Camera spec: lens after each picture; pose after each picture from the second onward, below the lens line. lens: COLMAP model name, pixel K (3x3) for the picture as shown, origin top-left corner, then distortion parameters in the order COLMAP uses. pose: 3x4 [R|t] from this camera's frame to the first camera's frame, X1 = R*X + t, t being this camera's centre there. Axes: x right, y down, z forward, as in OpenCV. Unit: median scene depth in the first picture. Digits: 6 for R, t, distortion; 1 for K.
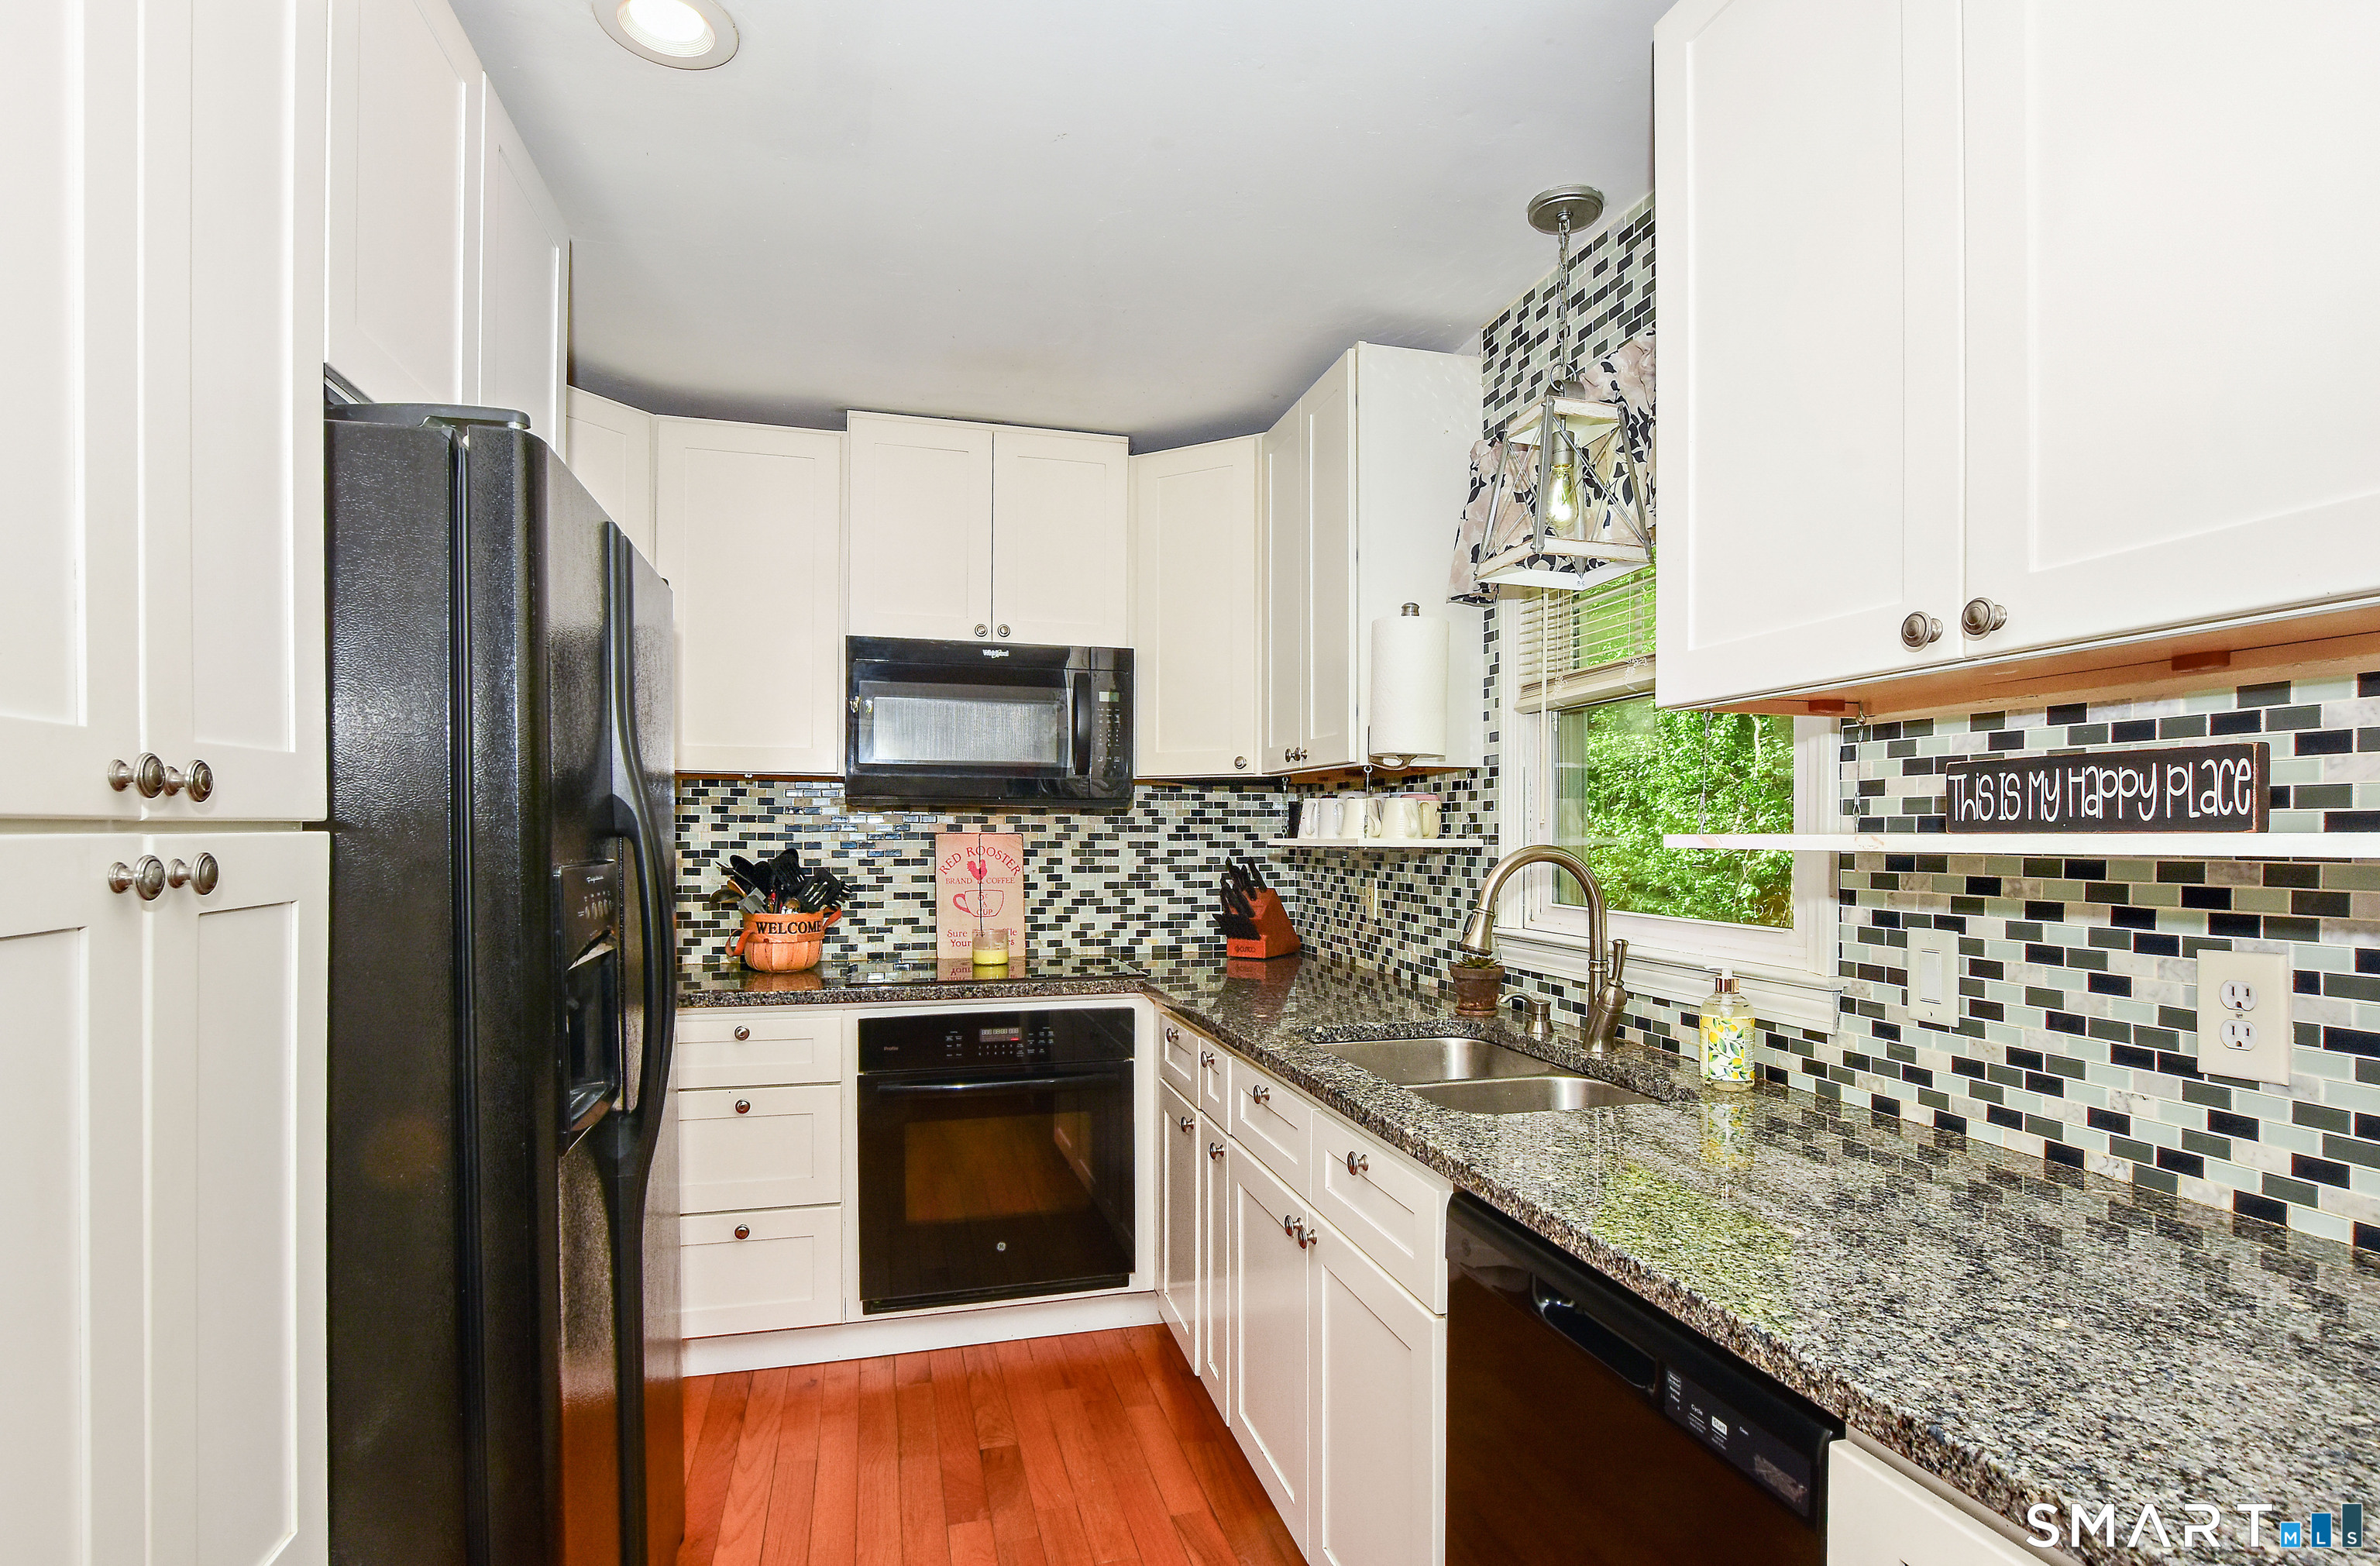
lens RADIAL K [[1167.6, 0, 1213.7], [0, 1167.6, 841.5], [0, 0, 1]] dist [-0.027197, 0.001490]
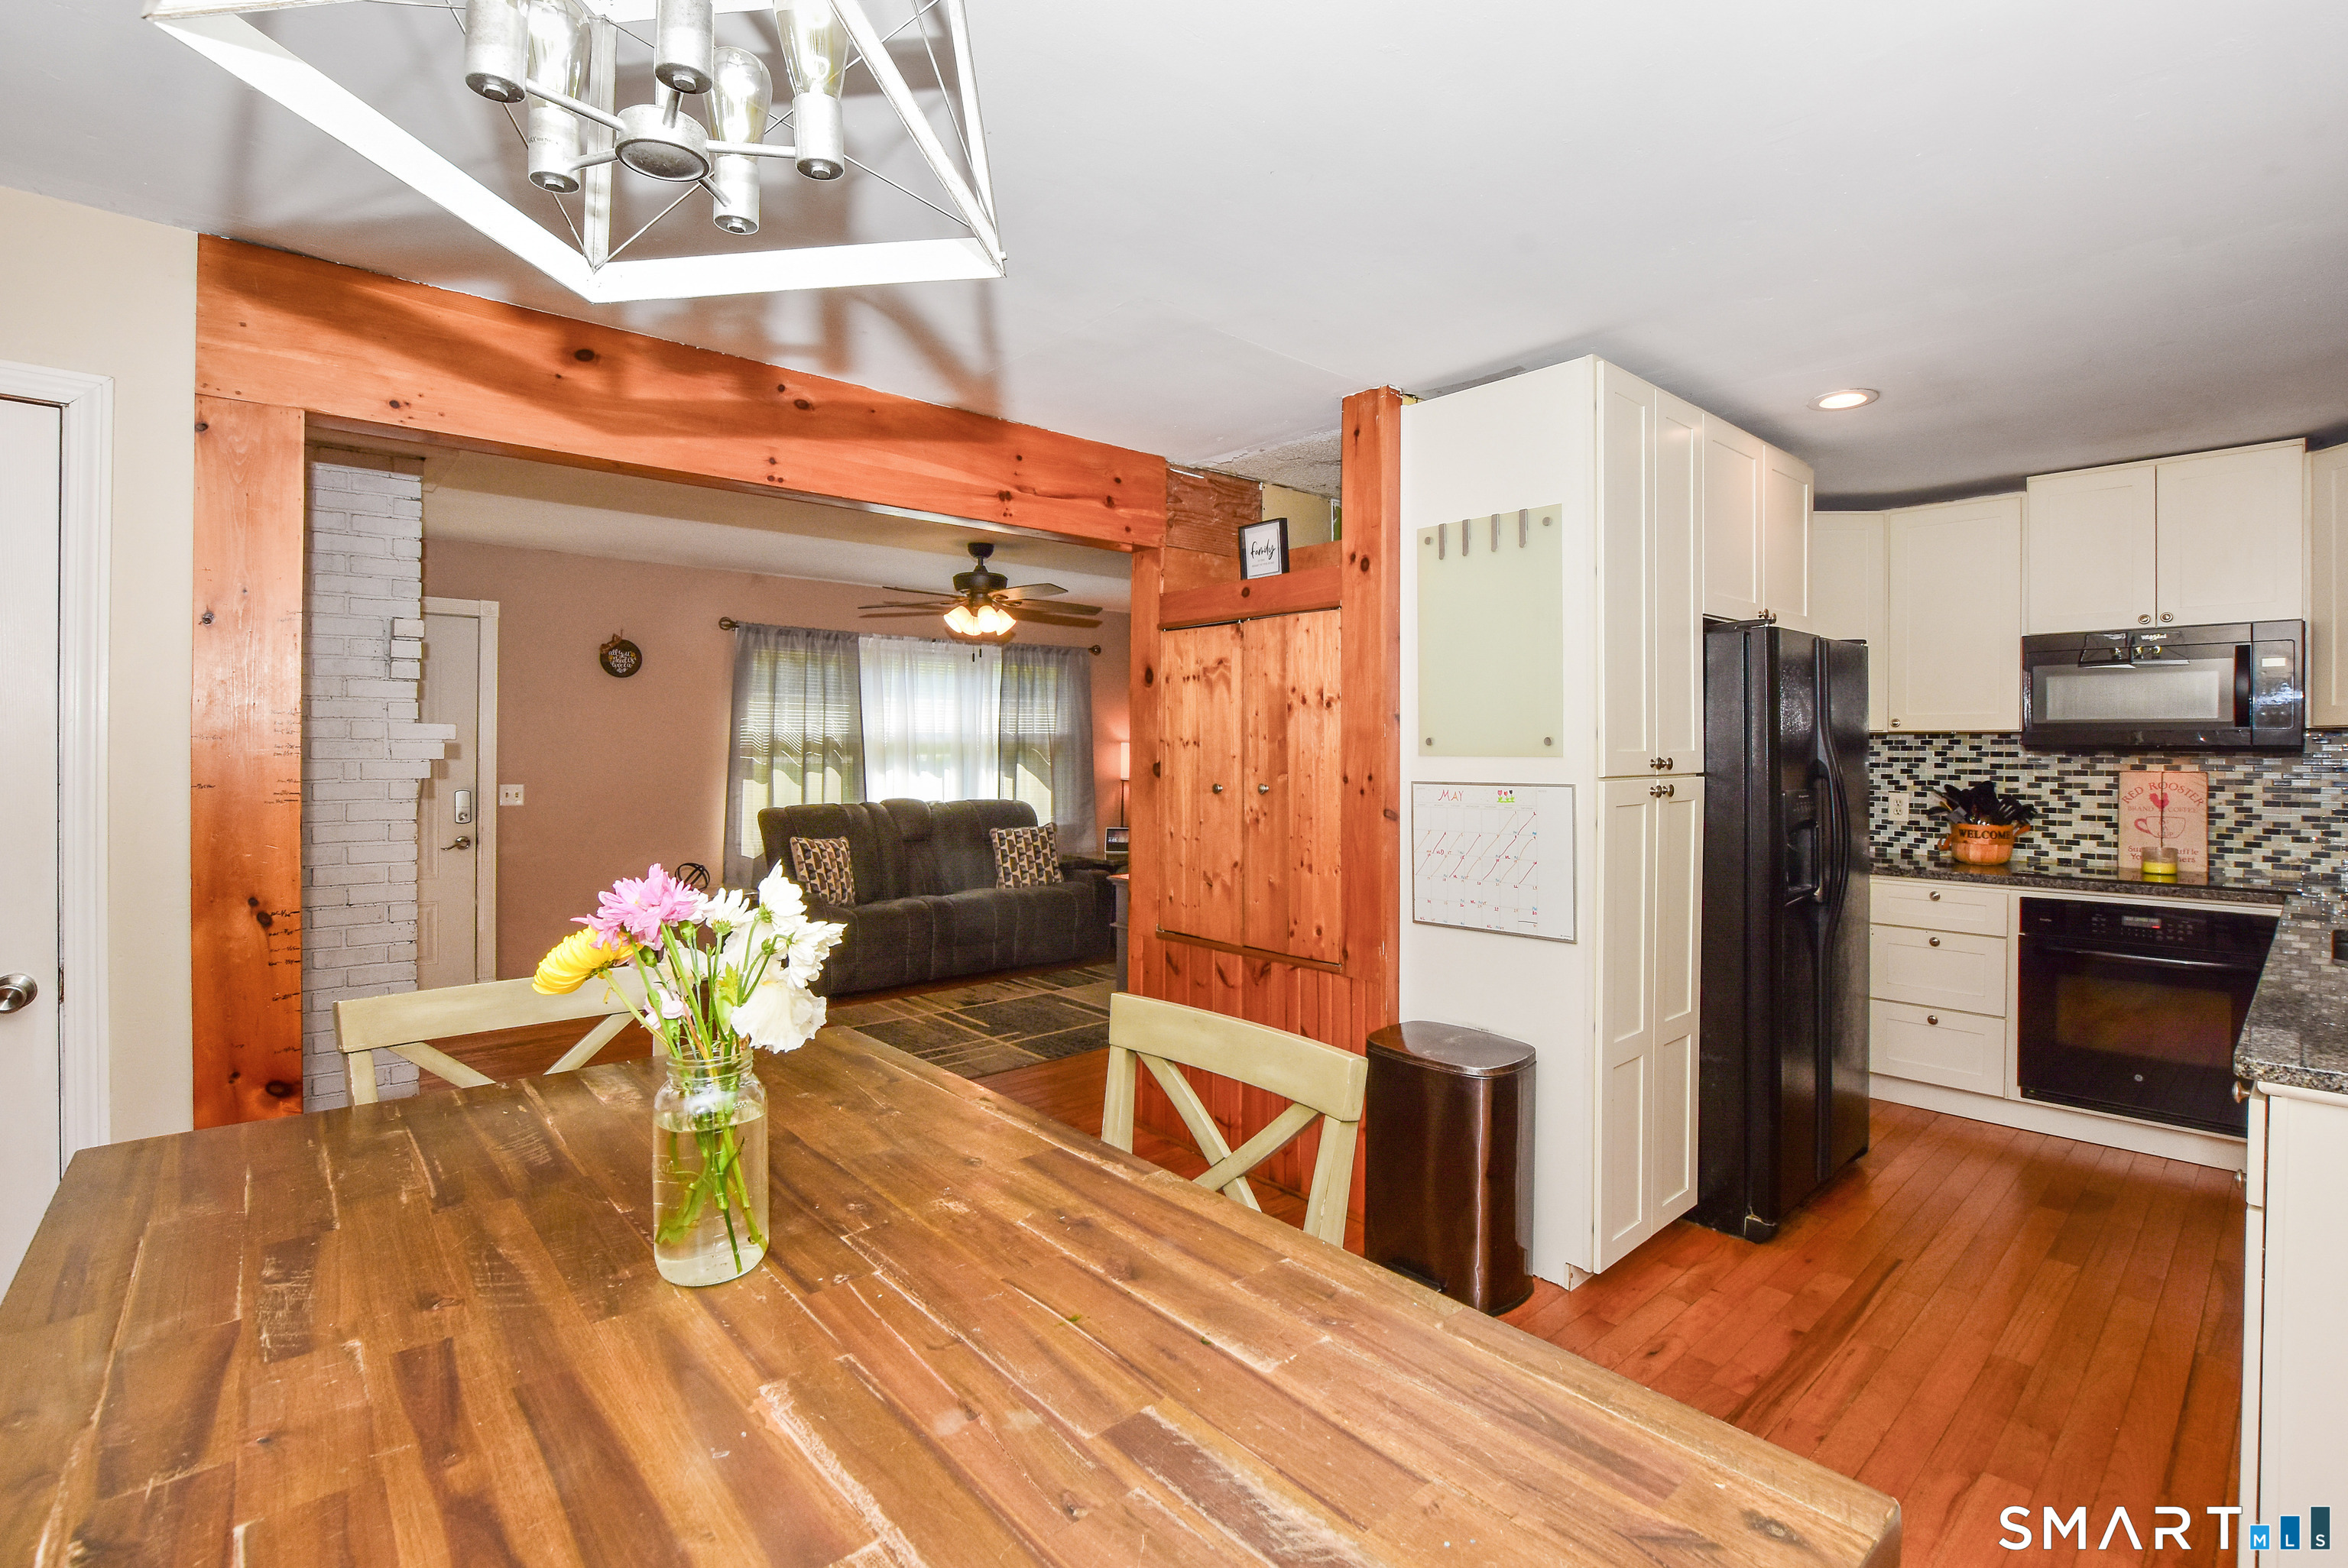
lens RADIAL K [[1056.6, 0, 1187.2], [0, 1056.6, 753.5], [0, 0, 1]] dist [-0.030567, 0.000482]
pose [[0.432953, 0.000298, -0.901416, 0.408025], [-0.007029, 0.999971, -0.003046, -0.018904], [0.901389, 0.007655, 0.432942, -0.513614]]
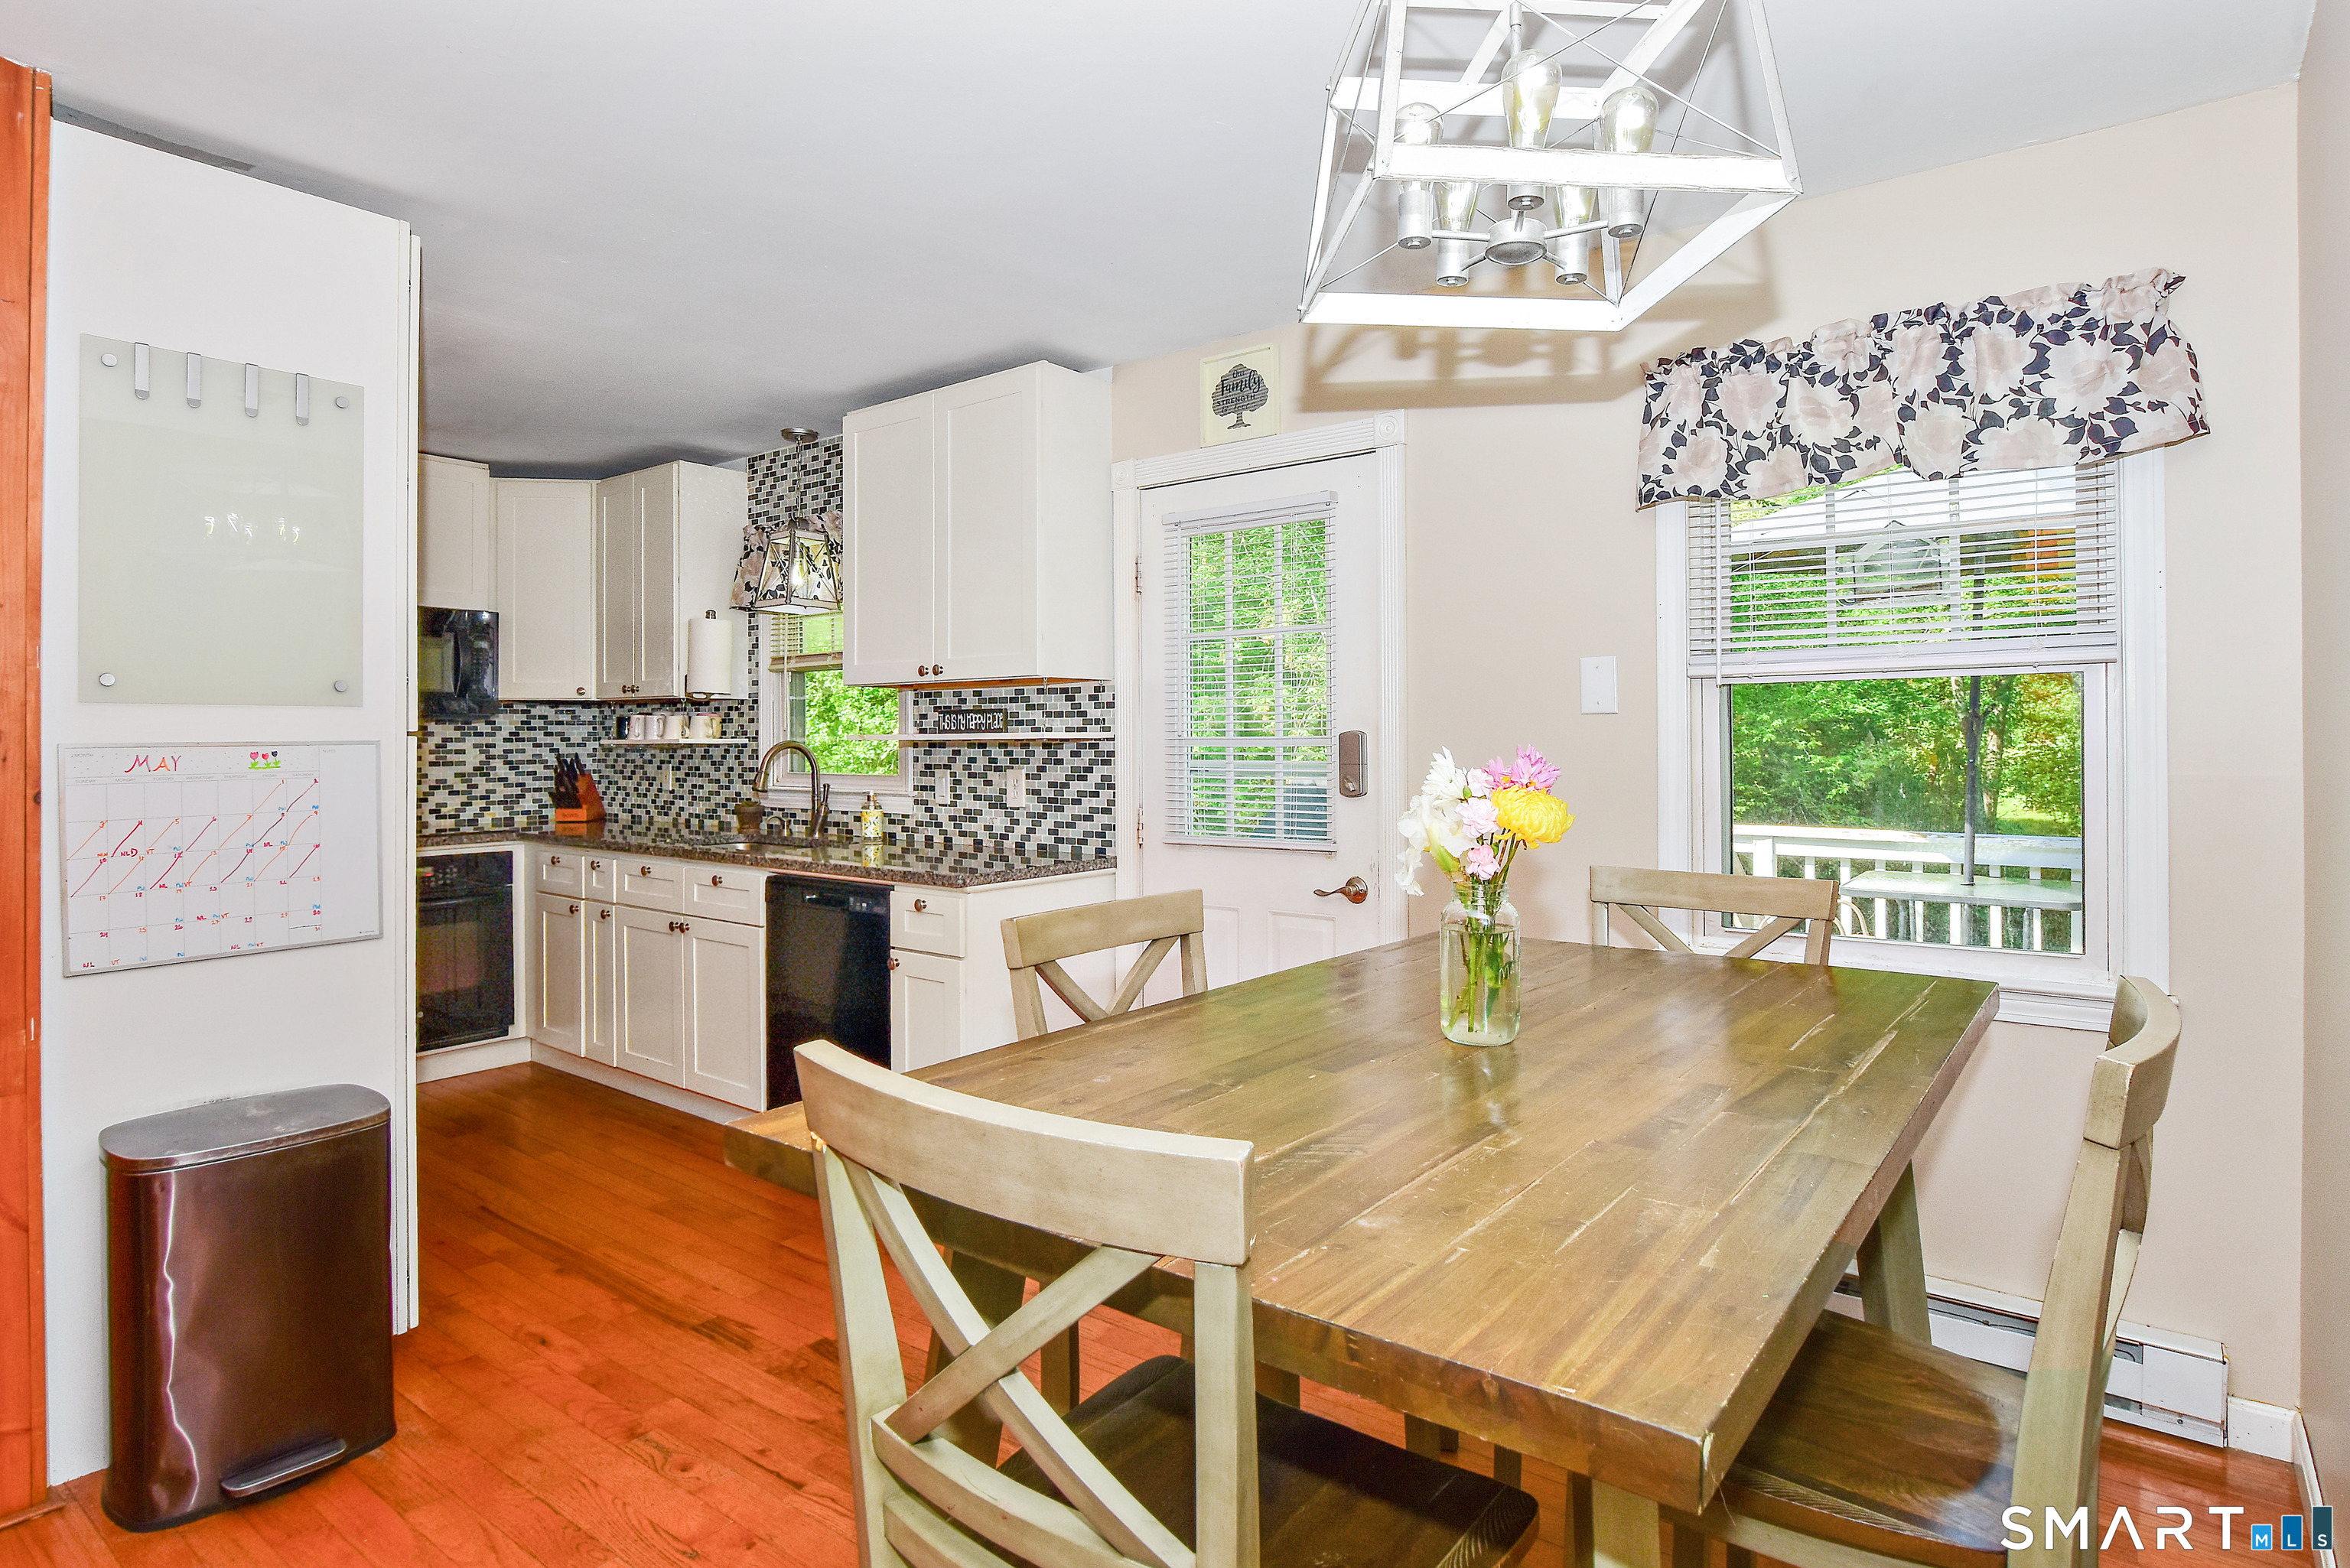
lens RADIAL K [[1265.7, 0, 1159.5], [0, 1265.7, 720.5], [0, 0, 1]] dist [-0.007330, 0.000030]
pose [[0.816236, 0.002657, 0.577713, -0.337865], [0.009635, 0.999788, -0.018211, 0.009993], [-0.577639, 0.020431, 0.816037, -0.857964]]
